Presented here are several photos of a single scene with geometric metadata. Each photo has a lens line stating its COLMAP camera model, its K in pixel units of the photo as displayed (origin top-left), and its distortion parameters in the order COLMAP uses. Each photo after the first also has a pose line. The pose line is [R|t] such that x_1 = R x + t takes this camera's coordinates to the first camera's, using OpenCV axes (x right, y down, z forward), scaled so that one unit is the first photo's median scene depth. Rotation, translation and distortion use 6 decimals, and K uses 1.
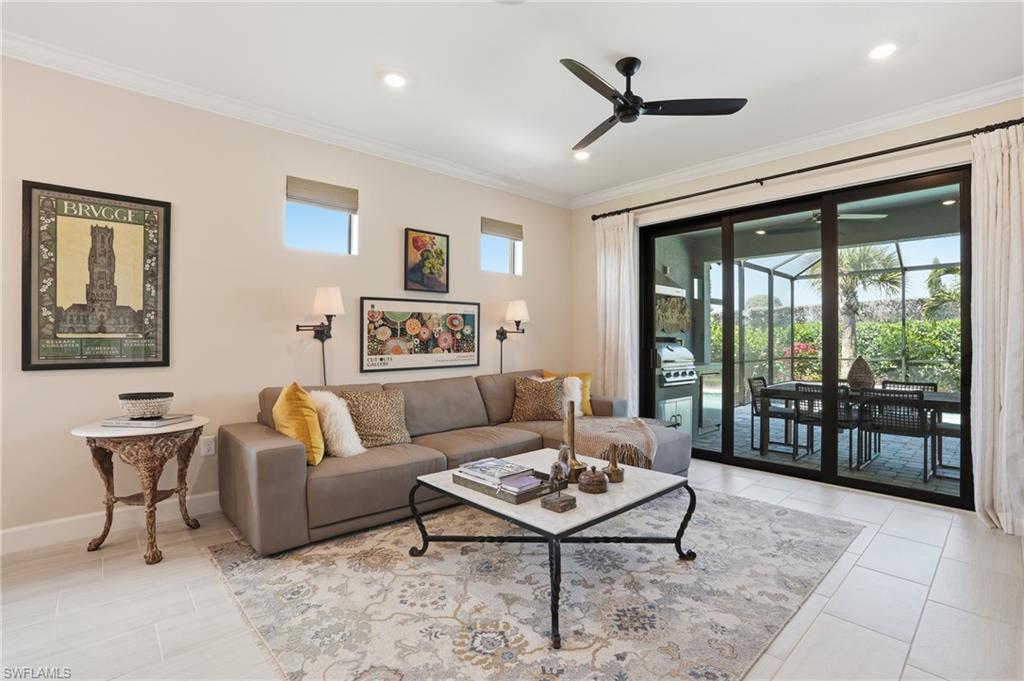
lens RADIAL K [[476.3, 0, 514.7], [0, 476.3, 342.3], [0, 0, 1]] dist [-0.072503, 0.028467]
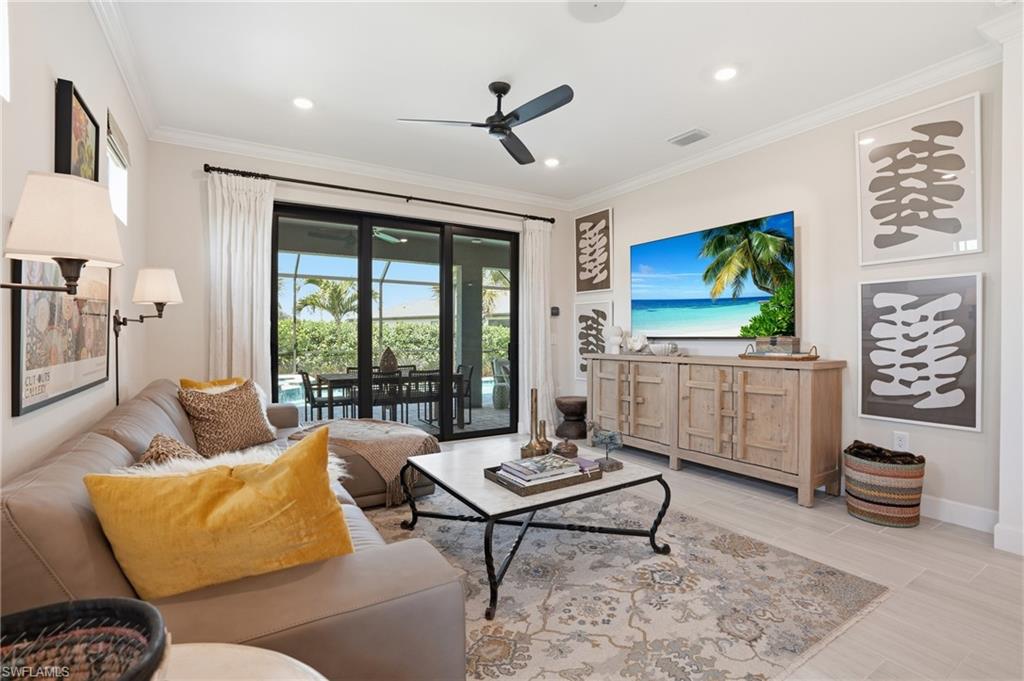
lens RADIAL K [[471.7, 0, 516.3], [0, 471.7, 343.8], [0, 0, 1]] dist [-0.071131, 0.027008]
pose [[0.179494, -0.017772, 0.983599, -0.890381], [0.004491, 0.999841, 0.017246, 0.000887], [-0.983749, 0.001322, 0.179545, 0.788343]]
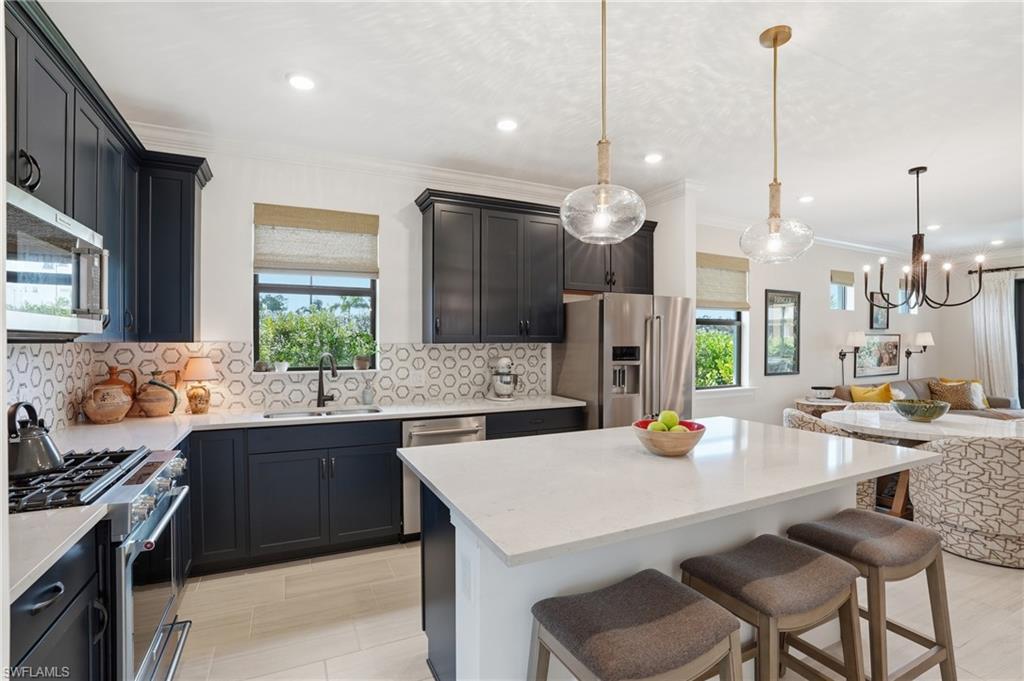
lens RADIAL K [[476.3, 0, 514.7], [0, 476.3, 342.3], [0, 0, 1]] dist [-0.072503, 0.028467]
pose [[0.959995, 0.000186, -0.280016, -1.535037], [-0.001074, 0.999995, -0.003020, -0.088910], [0.280014, 0.003200, 0.959991, -1.423292]]
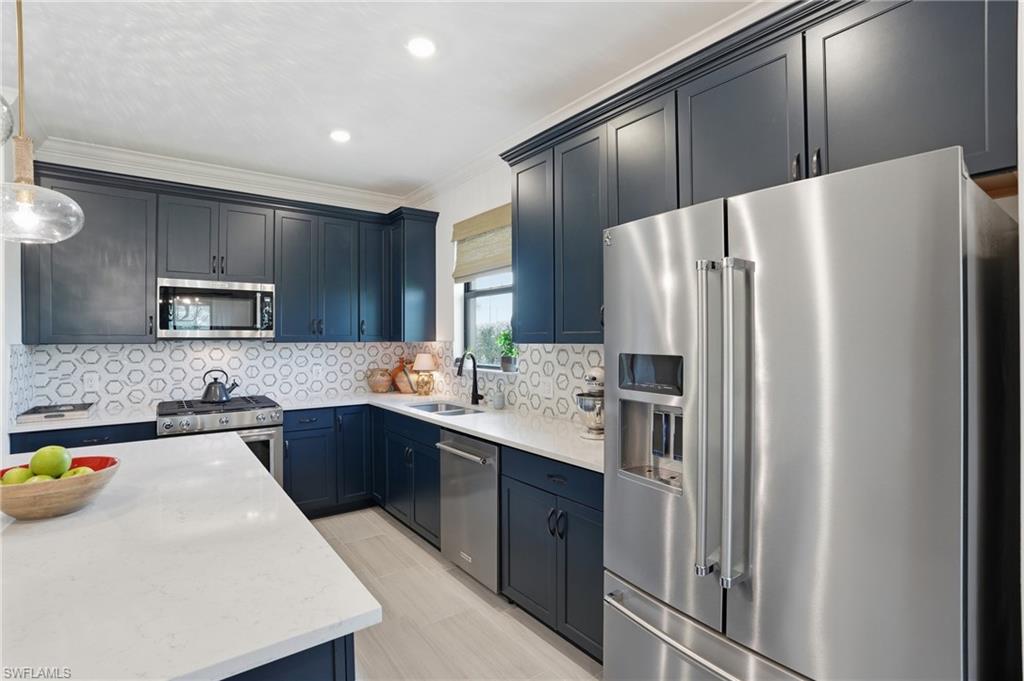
lens RADIAL K [[476.3, 0, 514.7], [0, 476.3, 342.3], [0, 0, 1]] dist [-0.072503, 0.028467]
pose [[-0.084936, 0.004775, -0.996375, -1.071590], [-0.000733, 0.999988, 0.004854, -0.097658], [0.996386, 0.001142, -0.084932, -0.110819]]
